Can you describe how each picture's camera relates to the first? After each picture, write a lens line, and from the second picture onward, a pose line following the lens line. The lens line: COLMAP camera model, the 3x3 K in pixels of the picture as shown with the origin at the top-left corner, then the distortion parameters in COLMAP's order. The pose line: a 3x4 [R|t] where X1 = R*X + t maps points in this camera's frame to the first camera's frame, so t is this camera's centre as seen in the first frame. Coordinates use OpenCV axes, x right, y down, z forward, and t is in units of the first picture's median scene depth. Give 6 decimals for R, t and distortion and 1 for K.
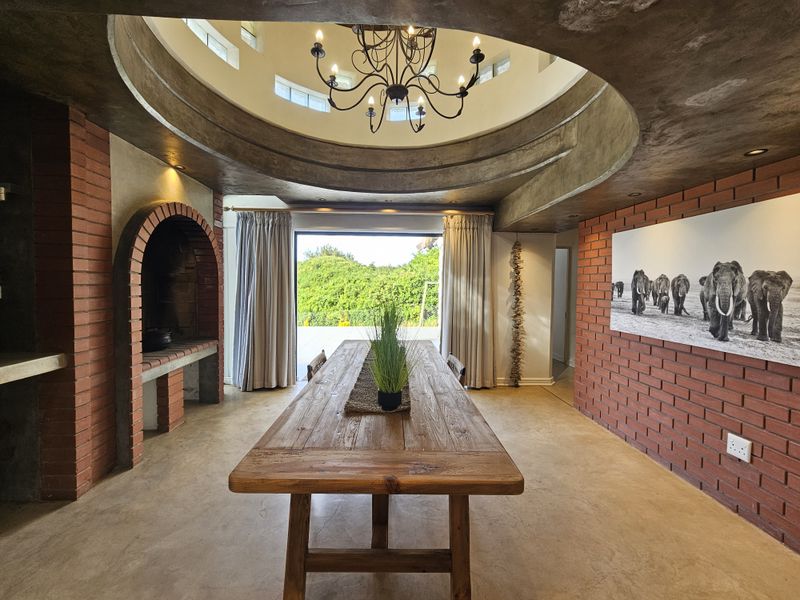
lens RADIAL K [[330.9, 0, 378.0], [0, 330.9, 293.0], [0, 0, 1]] dist [-0.002652, -0.000354]
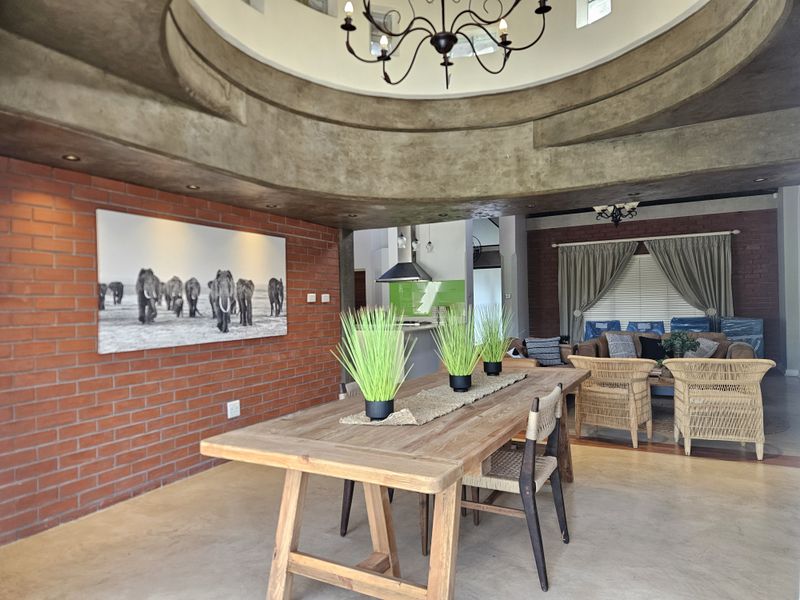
lens RADIAL K [[530.3, 0, 399.0], [0, 530.3, 300.9], [0, 0, 1]] dist [0.050534, -0.025769]
pose [[-0.890718, 0.003431, 0.454543, -0.363912], [0.018215, 0.999438, 0.028150, -0.016080], [-0.454191, 0.033354, -0.890280, 1.895230]]
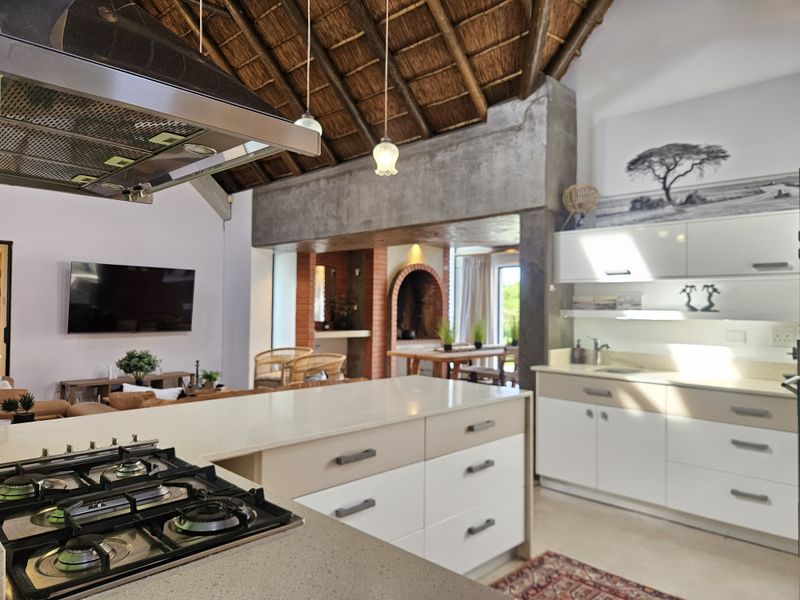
lens RADIAL K [[530.3, 0, 396.9], [0, 530.3, 300.7], [0, 0, 1]] dist [0.050534, -0.025769]
pose [[0.722665, -0.011307, -0.691106, 1.499597], [-0.023582, 0.998881, -0.041001, 0.079121], [0.690796, 0.045928, 0.721589, -1.350963]]
